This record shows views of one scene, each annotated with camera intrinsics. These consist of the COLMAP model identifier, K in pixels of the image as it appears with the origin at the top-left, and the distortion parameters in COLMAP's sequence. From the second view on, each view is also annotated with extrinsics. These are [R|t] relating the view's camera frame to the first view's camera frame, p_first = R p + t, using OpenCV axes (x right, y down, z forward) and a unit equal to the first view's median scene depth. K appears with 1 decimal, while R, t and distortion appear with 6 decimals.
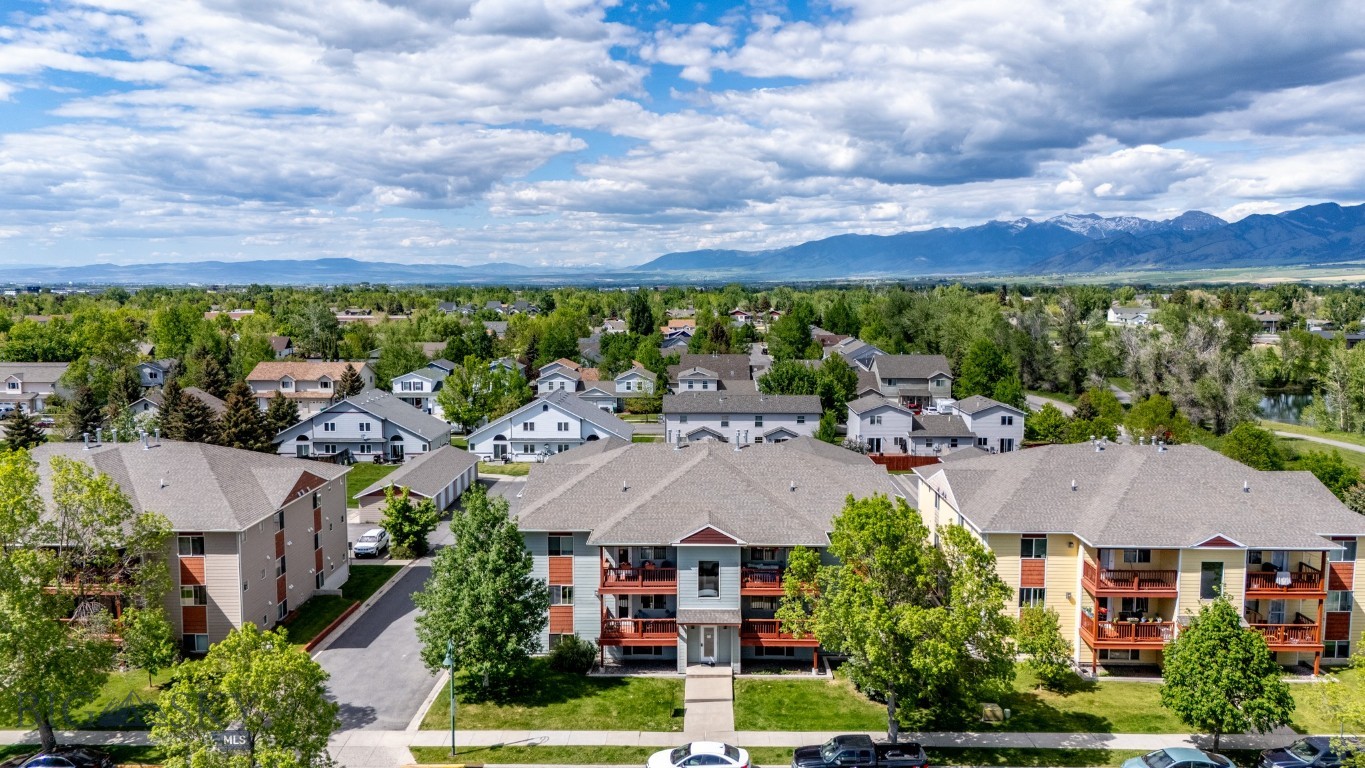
lens RADIAL K [[1008.8, 0, 682.7], [0, 1008.8, 389.7], [0, 0, 1]] dist [0.072891, -0.071141]
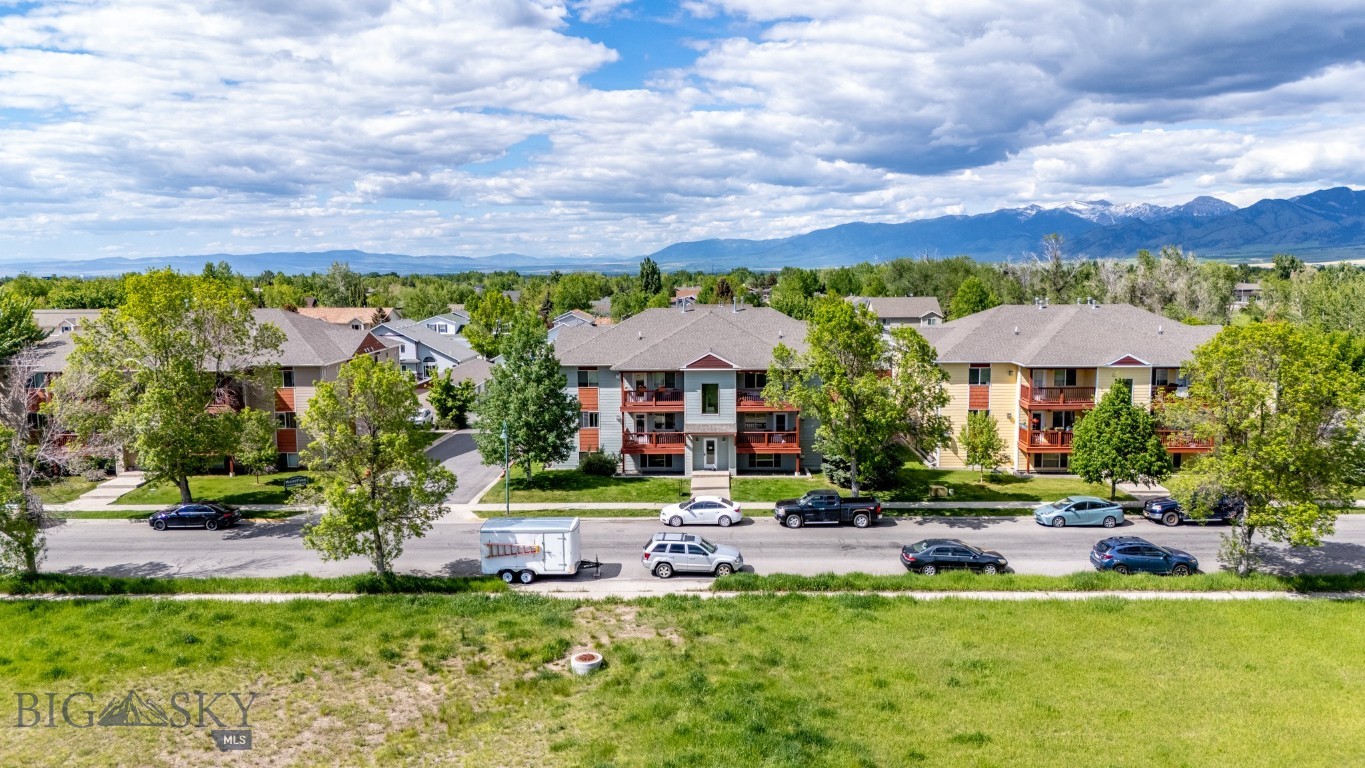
lens RADIAL K [[1008.8, 0, 681.2], [0, 1008.8, 390.9], [0, 0, 1]] dist [0.072891, -0.071141]
pose [[0.999940, -0.005113, -0.009655, 0.000977], [0.005216, 0.999929, 0.010735, 0.064500], [0.009599, -0.010785, 0.999896, -0.083935]]
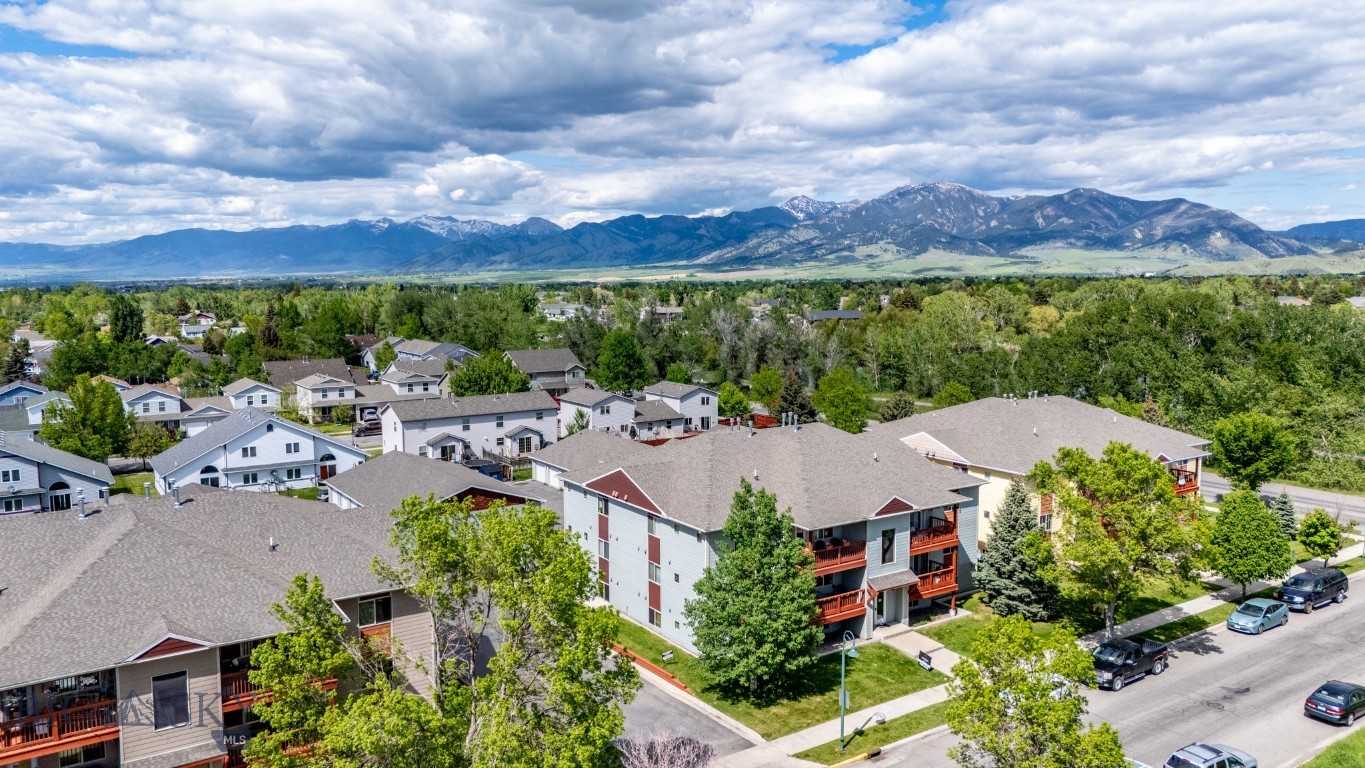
lens RADIAL K [[1008.8, 0, 691.5], [0, 1008.8, 377.0], [0, 0, 1]] dist [0.072891, -0.071141]
pose [[0.818183, -0.062945, 0.571502, -0.297005], [0.069584, 0.997523, 0.010248, -0.007757], [-0.570732, 0.031383, 0.820537, 0.086966]]
